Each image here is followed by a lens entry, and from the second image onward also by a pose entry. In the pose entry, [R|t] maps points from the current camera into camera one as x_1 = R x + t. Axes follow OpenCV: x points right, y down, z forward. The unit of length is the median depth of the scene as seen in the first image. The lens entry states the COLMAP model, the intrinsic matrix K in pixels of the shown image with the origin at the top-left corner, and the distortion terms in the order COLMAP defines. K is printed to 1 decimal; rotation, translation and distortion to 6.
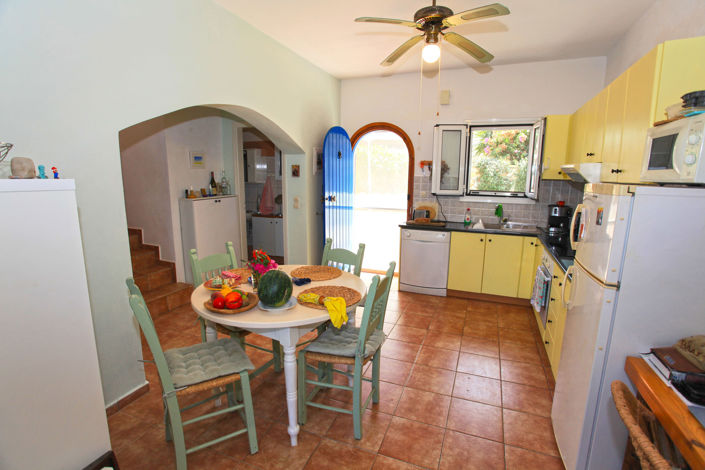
lens RADIAL K [[343.2, 0, 352.5], [0, 343.2, 235.0], [0, 0, 1]] dist [-0.073740, 0.035831]
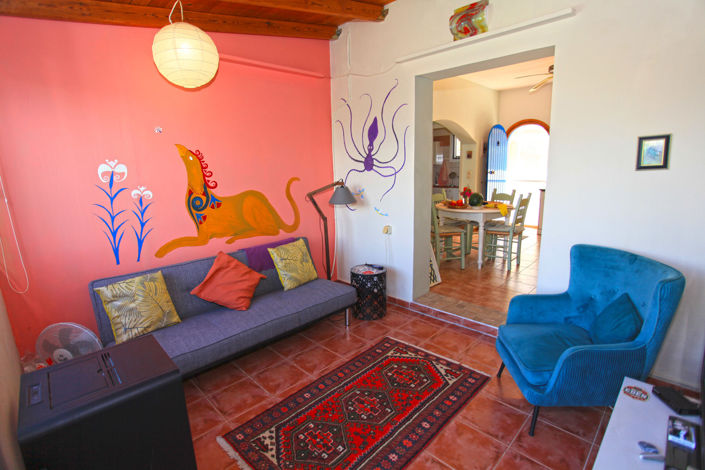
lens RADIAL K [[343.2, 0, 352.5], [0, 343.2, 235.0], [0, 0, 1]] dist [-0.073740, 0.035831]
pose [[0.920098, 0.049143, -0.388594, -0.034764], [-0.037882, 0.998612, 0.036593, 0.144906], [0.389852, -0.018949, 0.920682, -0.656791]]
